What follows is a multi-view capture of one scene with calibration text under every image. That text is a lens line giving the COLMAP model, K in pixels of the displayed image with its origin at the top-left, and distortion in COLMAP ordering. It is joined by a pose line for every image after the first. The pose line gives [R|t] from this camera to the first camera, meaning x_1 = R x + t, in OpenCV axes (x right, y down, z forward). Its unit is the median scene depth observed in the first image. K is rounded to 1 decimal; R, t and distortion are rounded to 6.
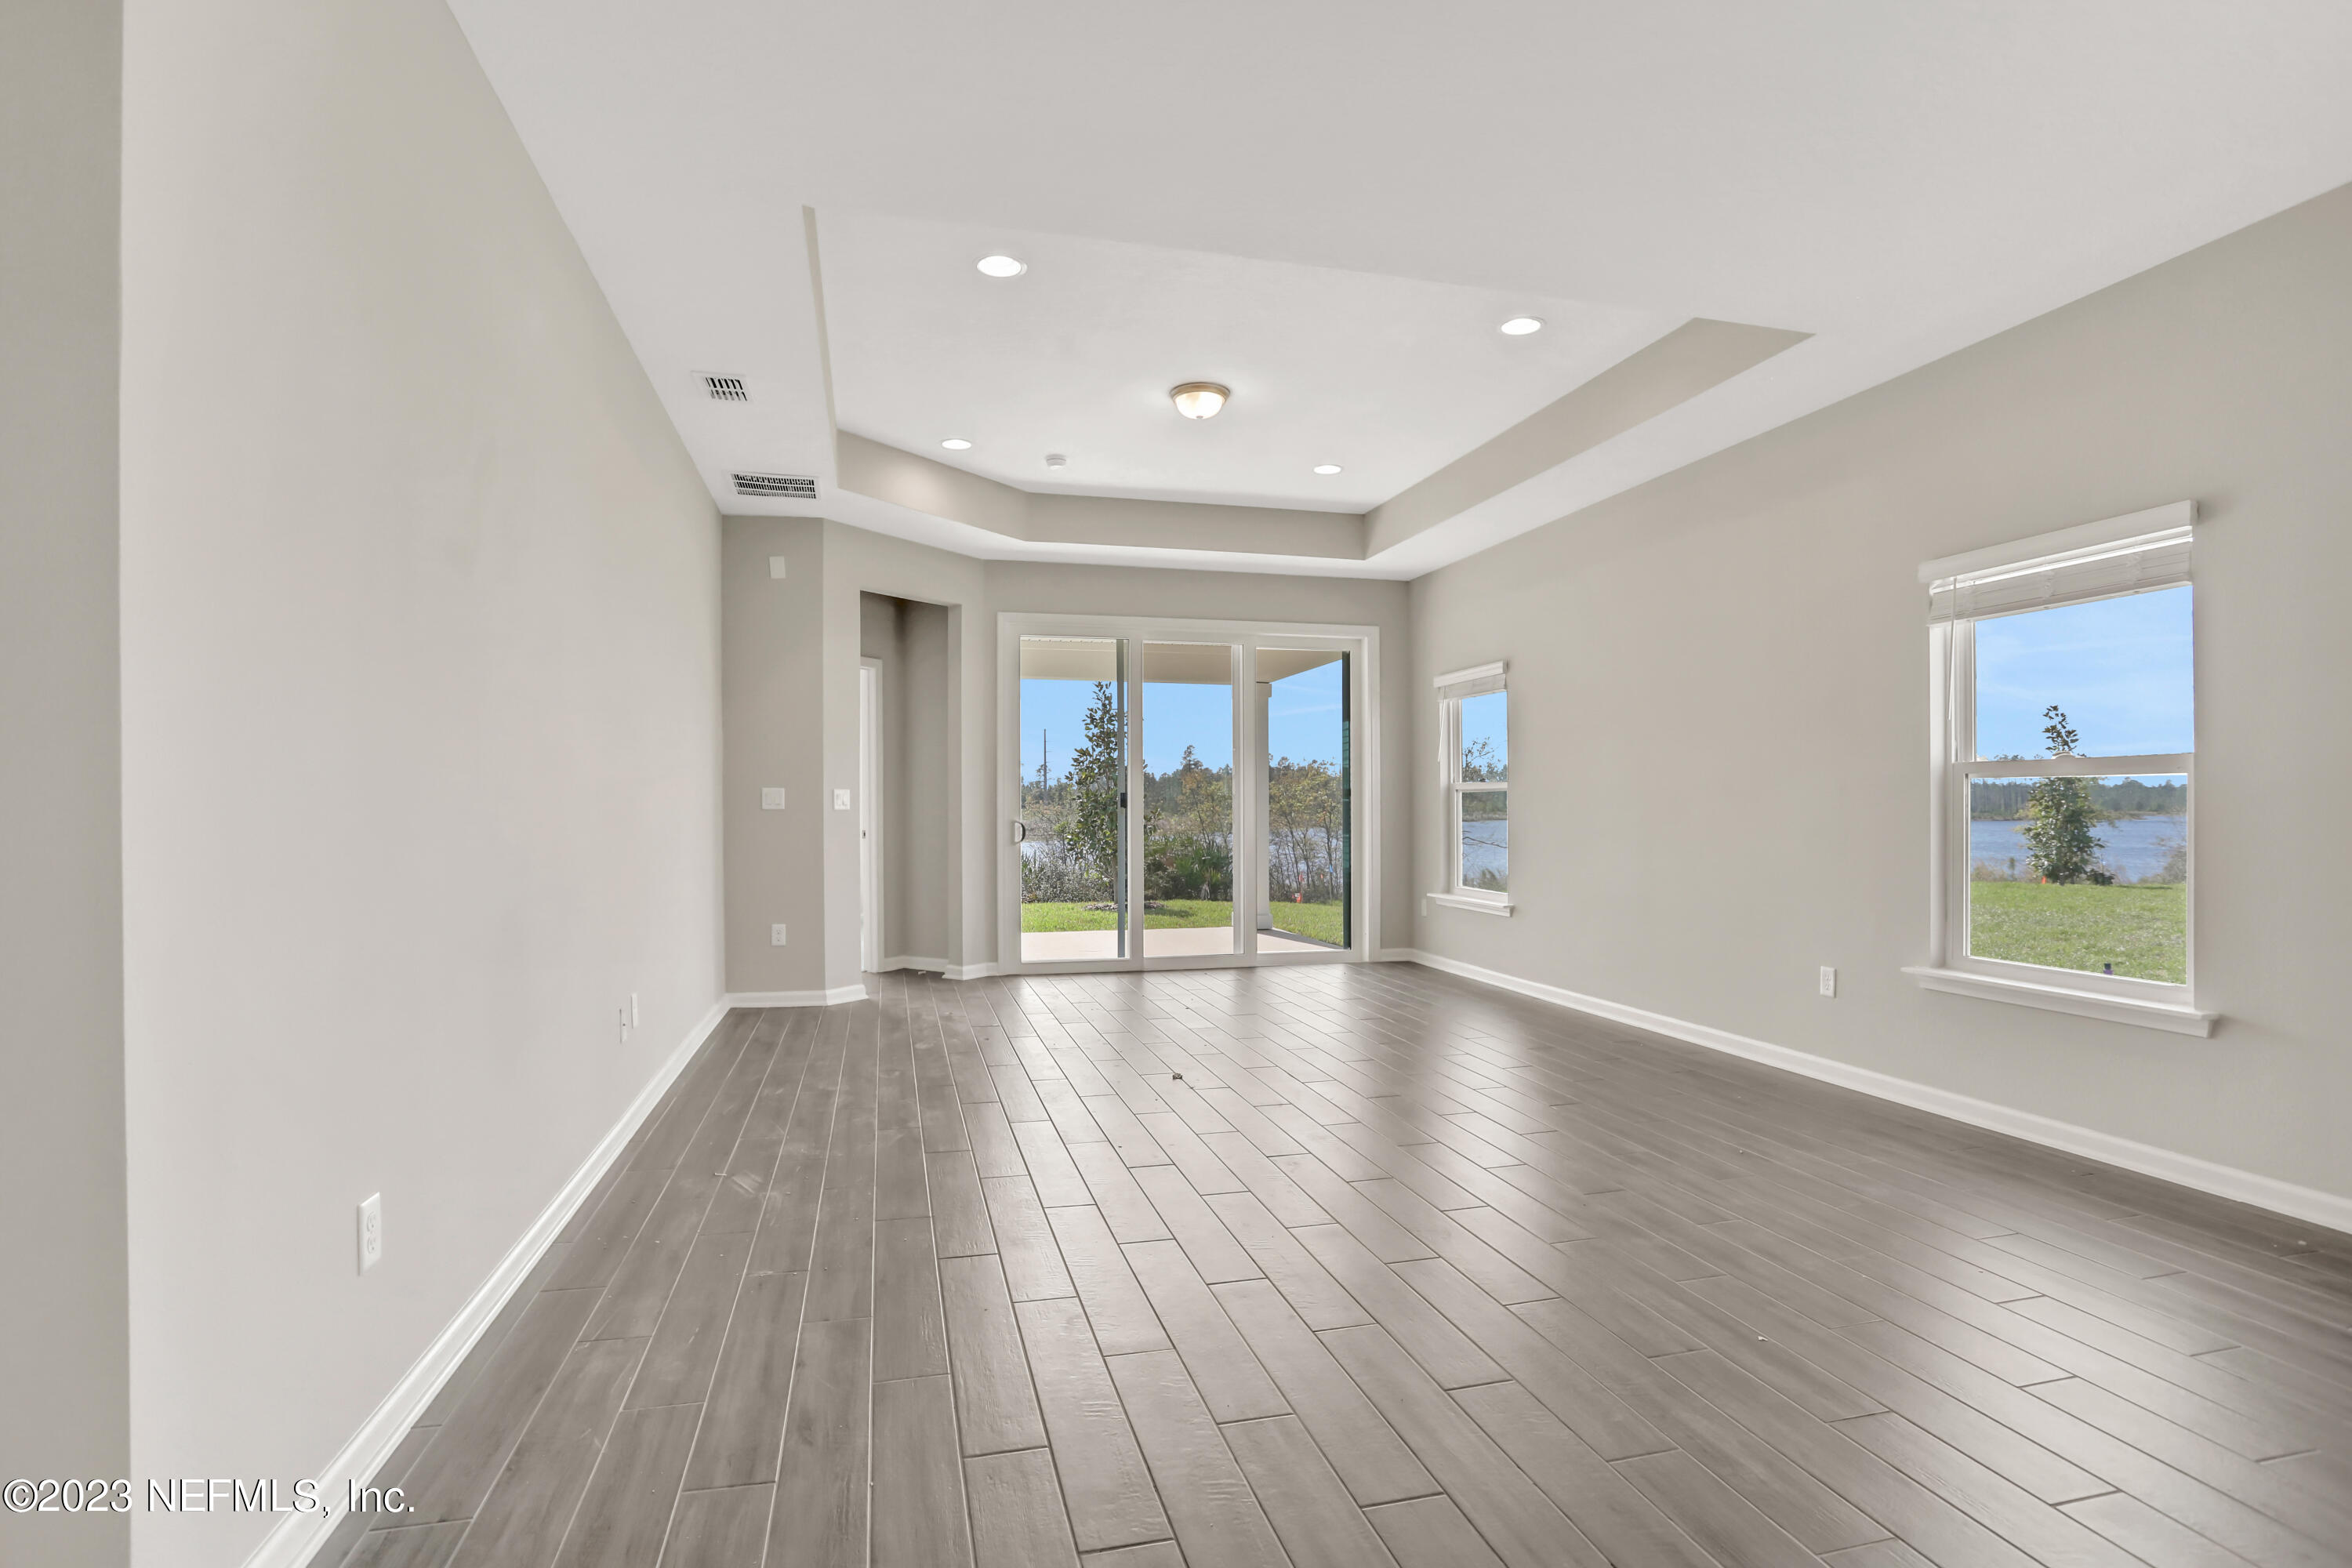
lens RADIAL K [[1157.3, 0, 1162.2], [0, 1157.3, 788.8], [0, 0, 1]] dist [-0.046364, 0.000312]
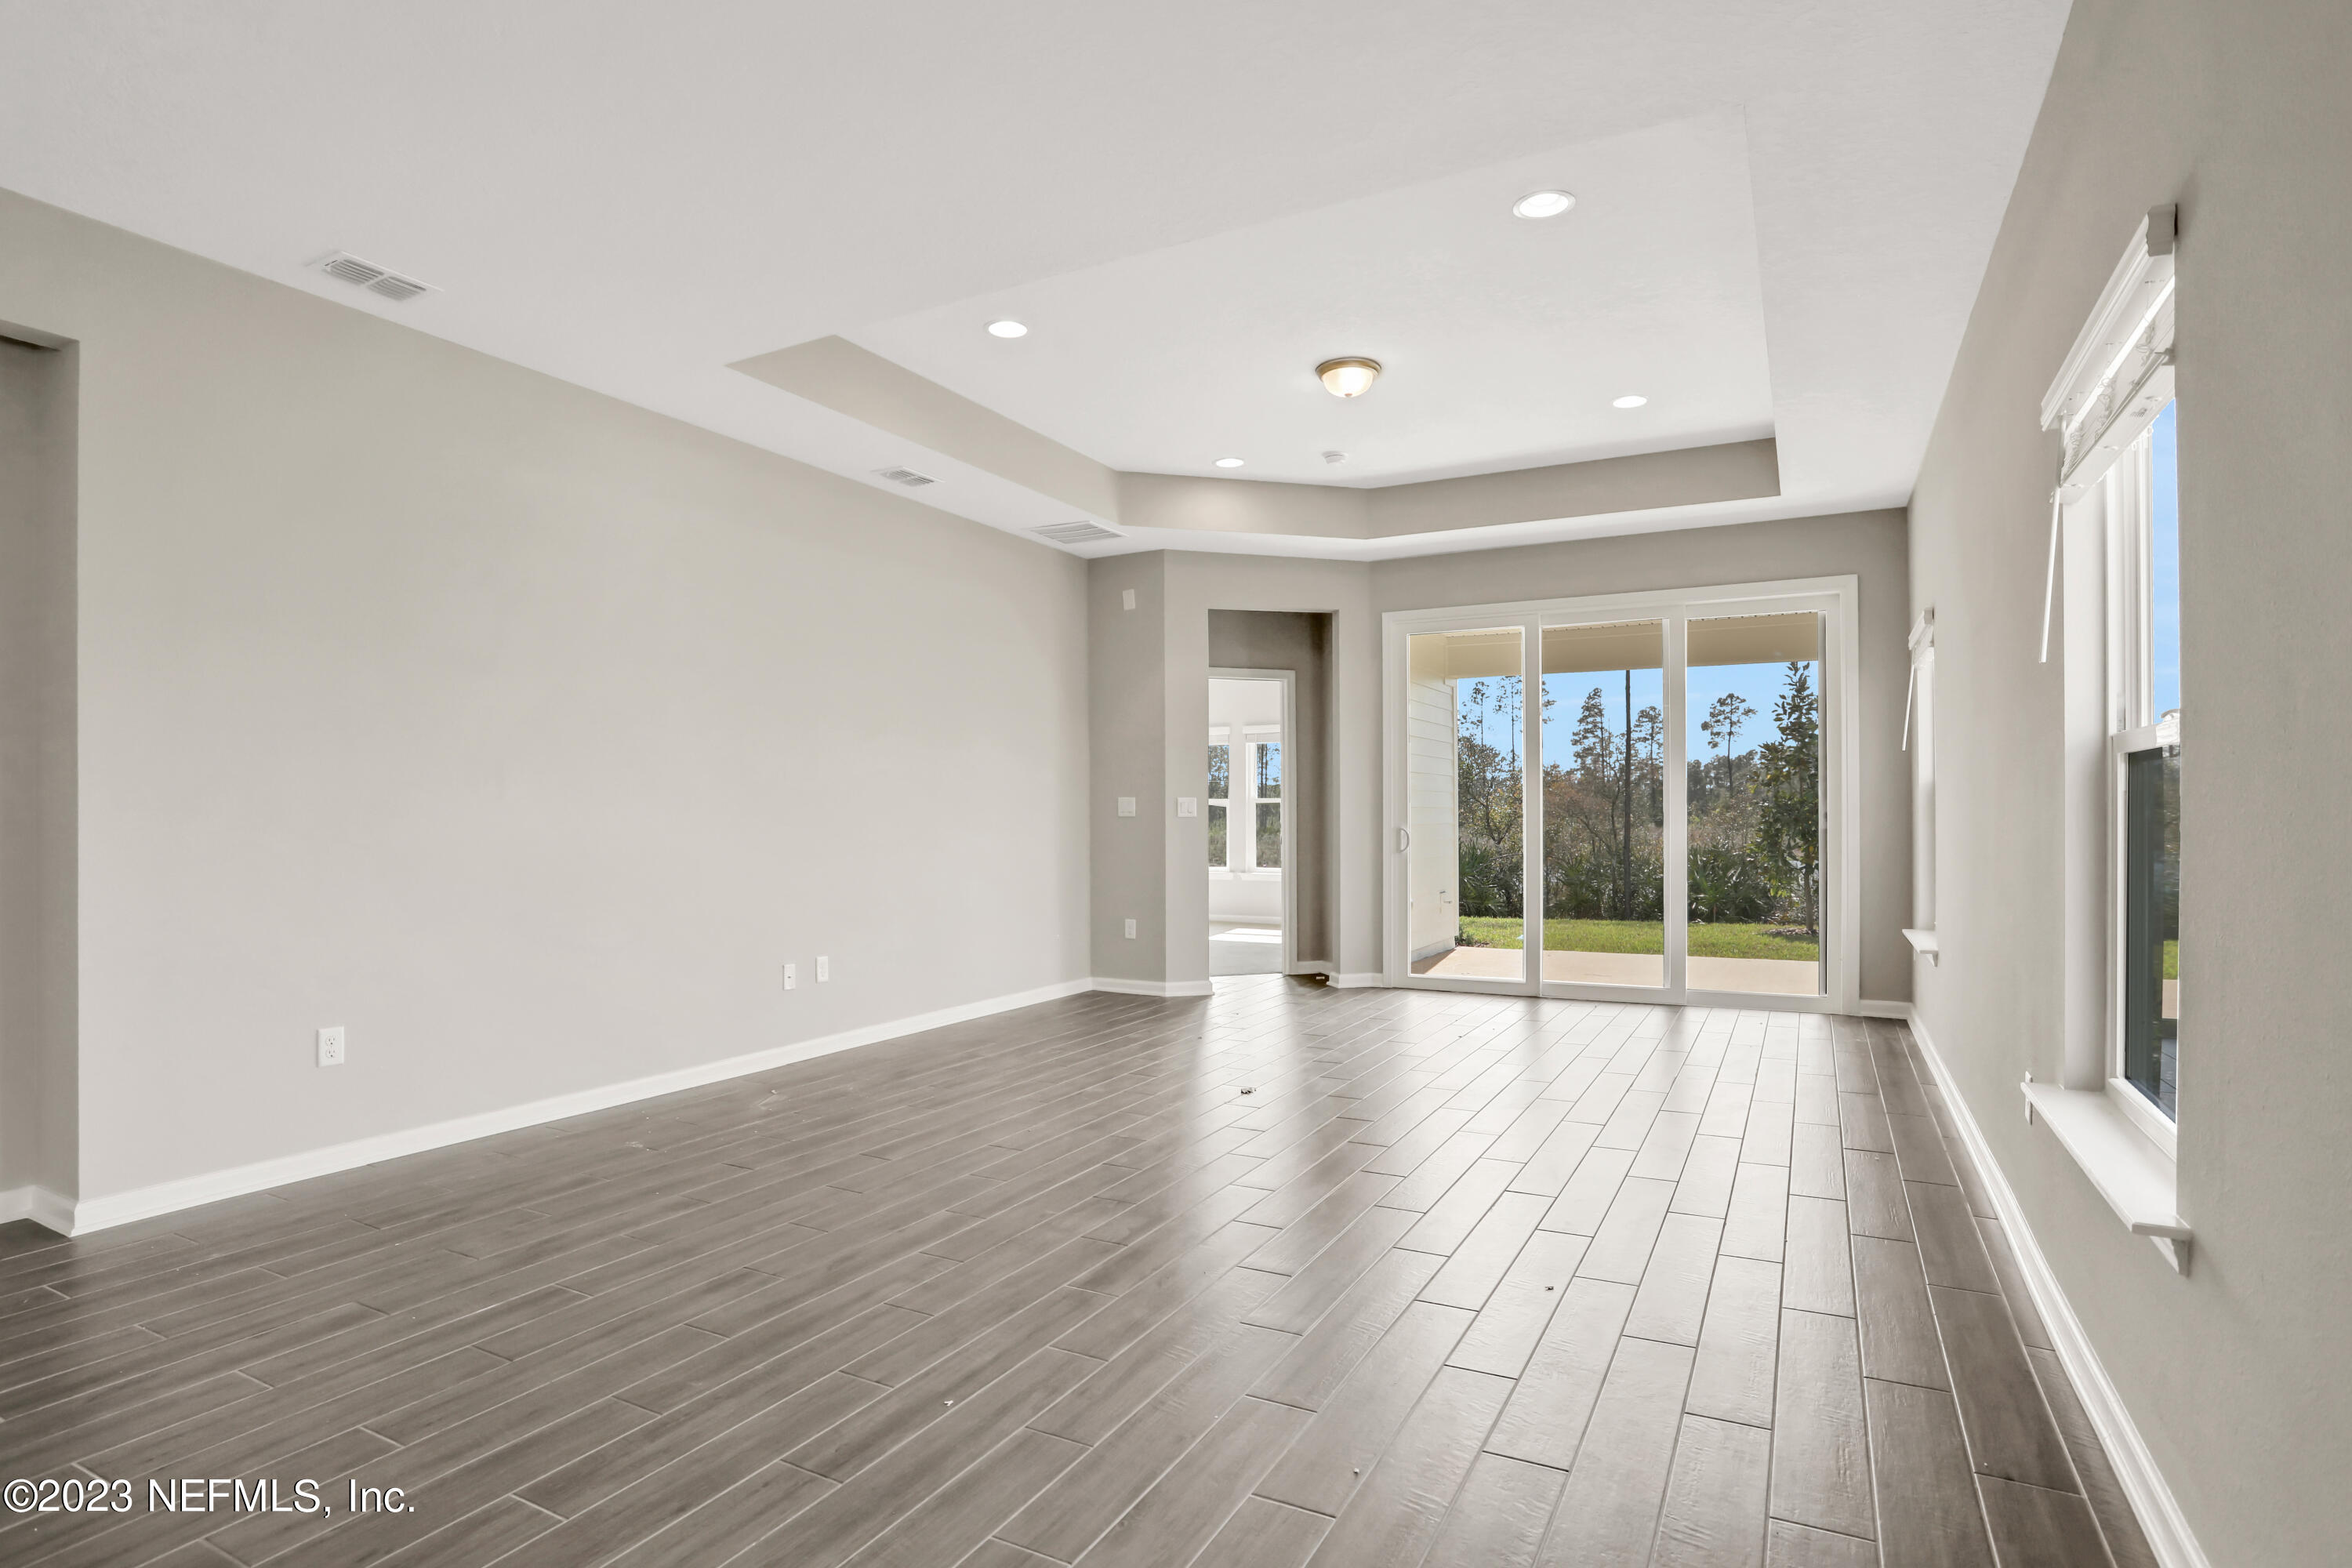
lens RADIAL K [[1212.2, 0, 1177.7], [0, 1212.2, 799.9], [0, 0, 1]] dist [-0.066842, 0.000385]
pose [[0.741748, -0.007788, -0.670633, 0.409176], [0.011705, 0.999931, 0.001334, 0.001045], [0.670576, -0.008839, 0.741788, 0.130745]]
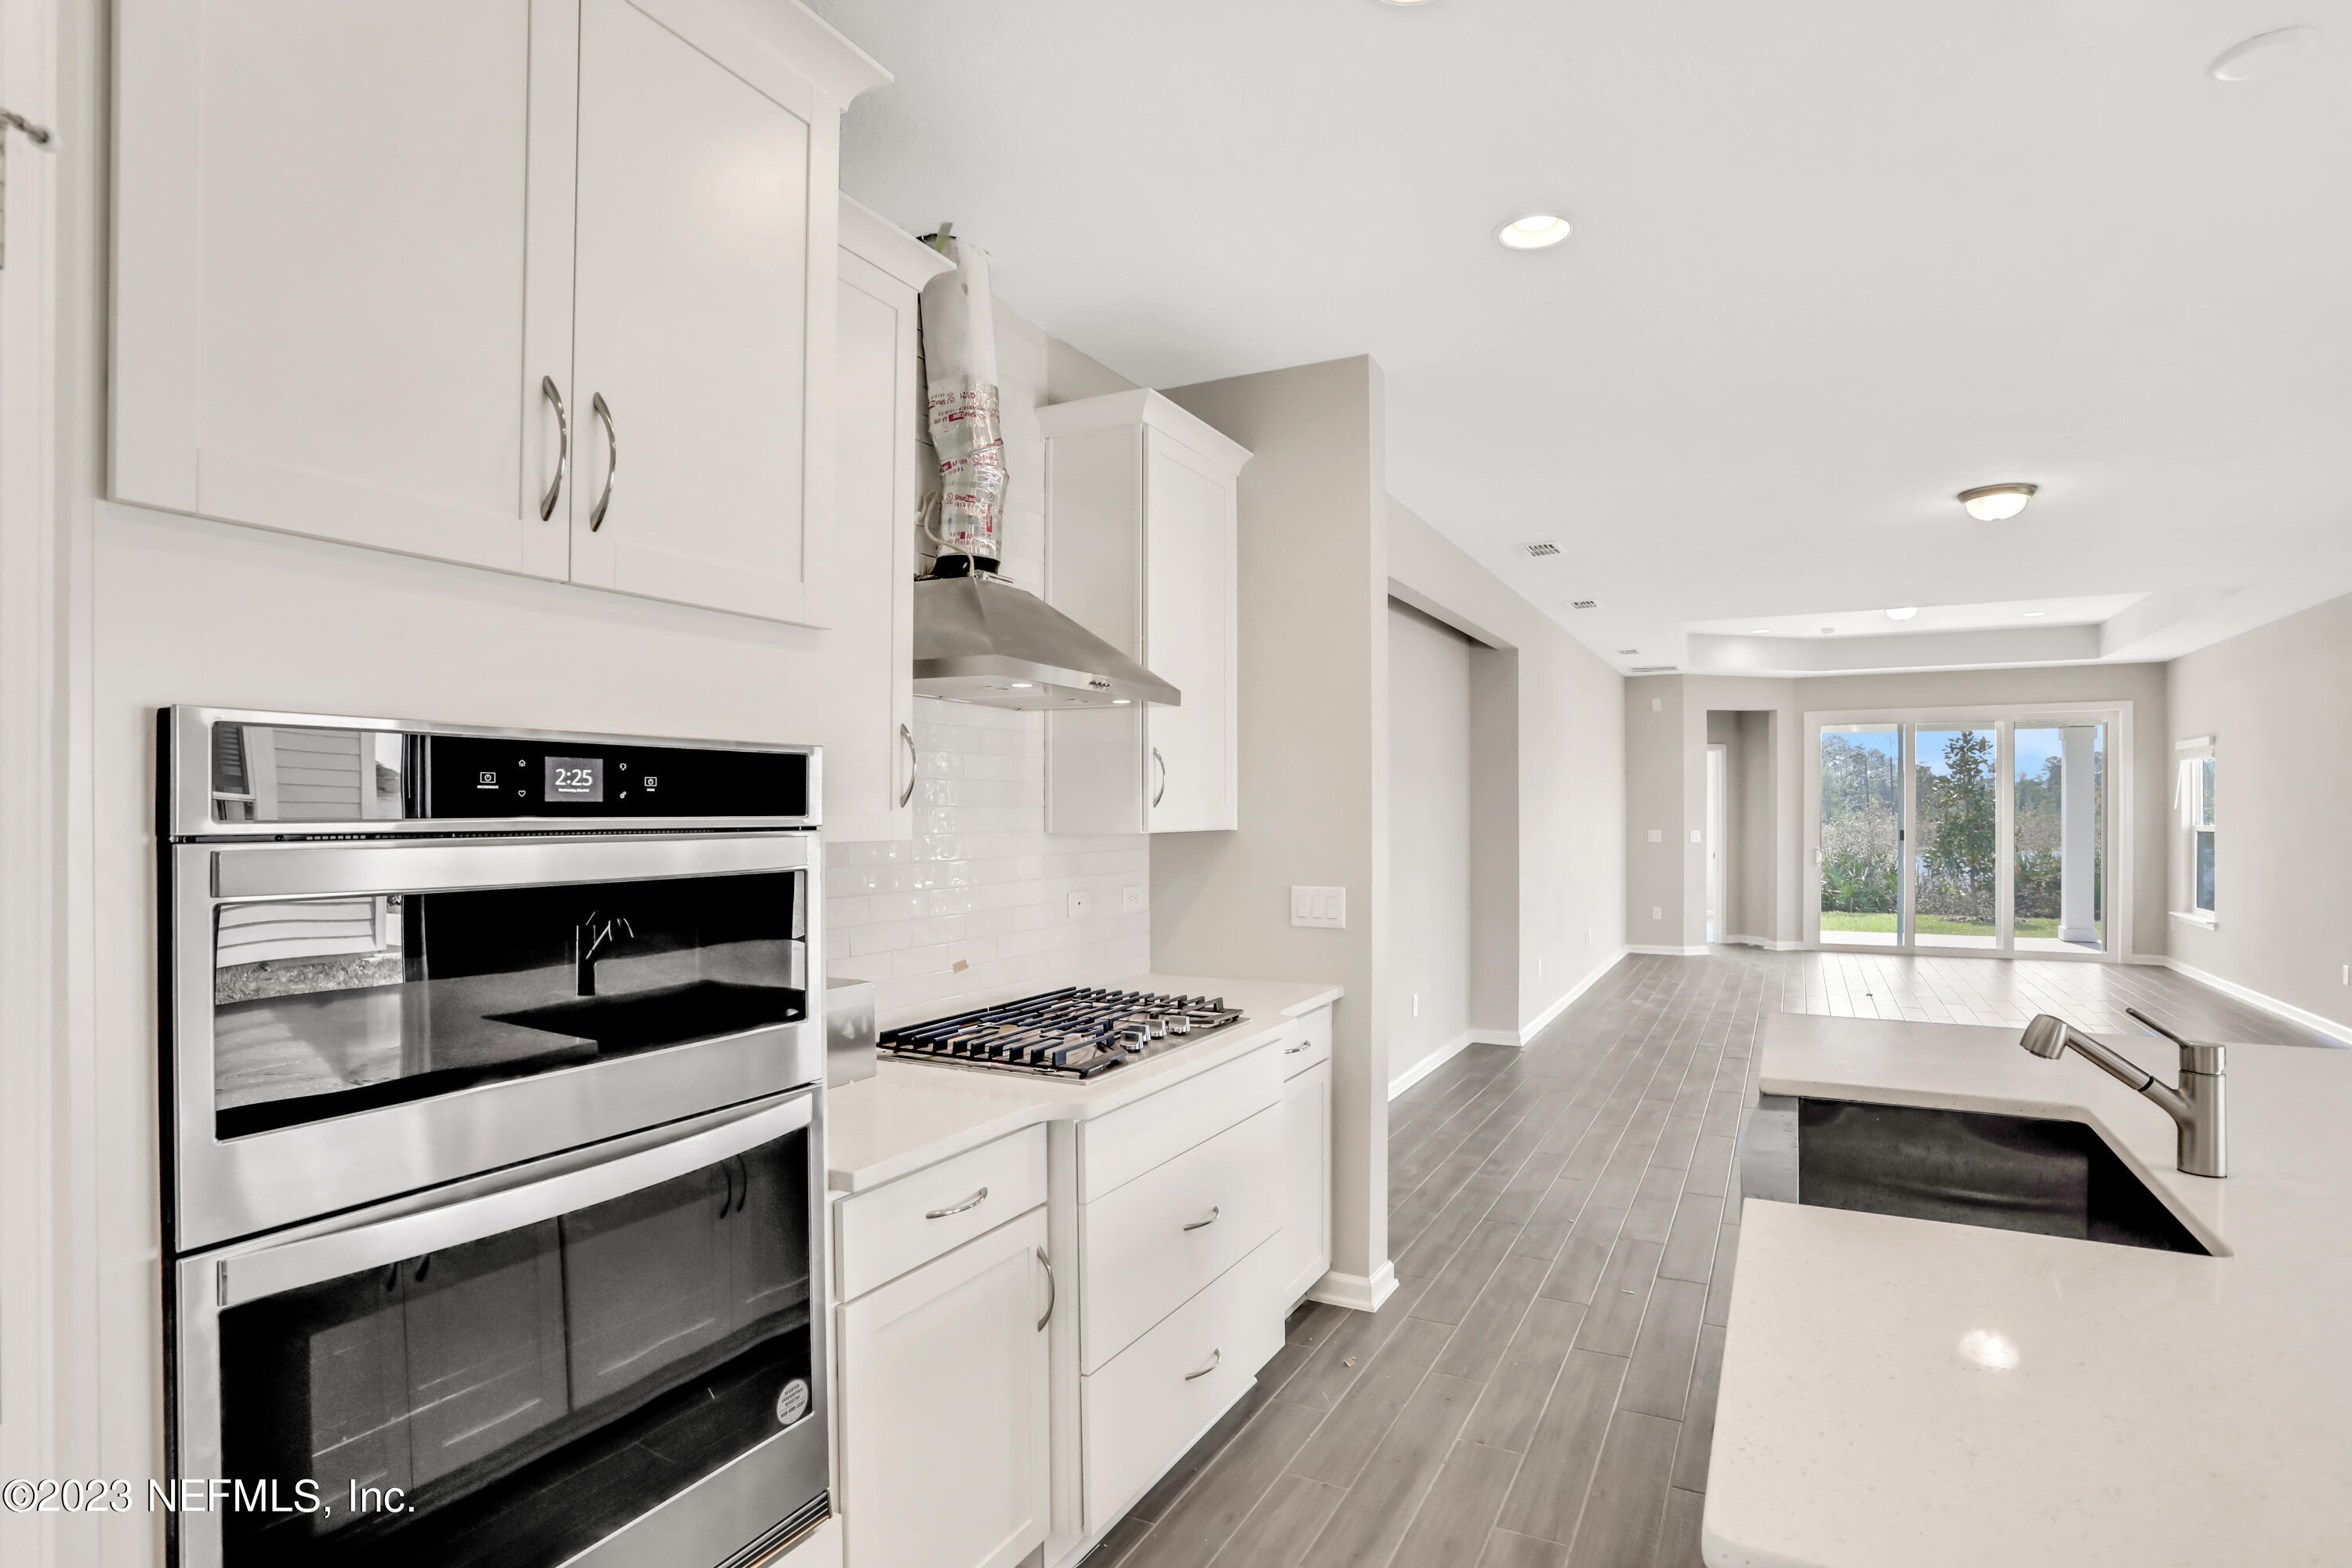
lens RADIAL K [[1200.7, 0, 1155.3], [0, 1200.7, 813.9], [0, 0, 1]] dist [-0.046217, 0.000801]
pose [[0.744220, 0.002123, -0.667931, 0.260950], [0.011590, 0.999803, 0.016091, -0.052856], [0.667834, -0.019717, 0.744049, -0.722553]]
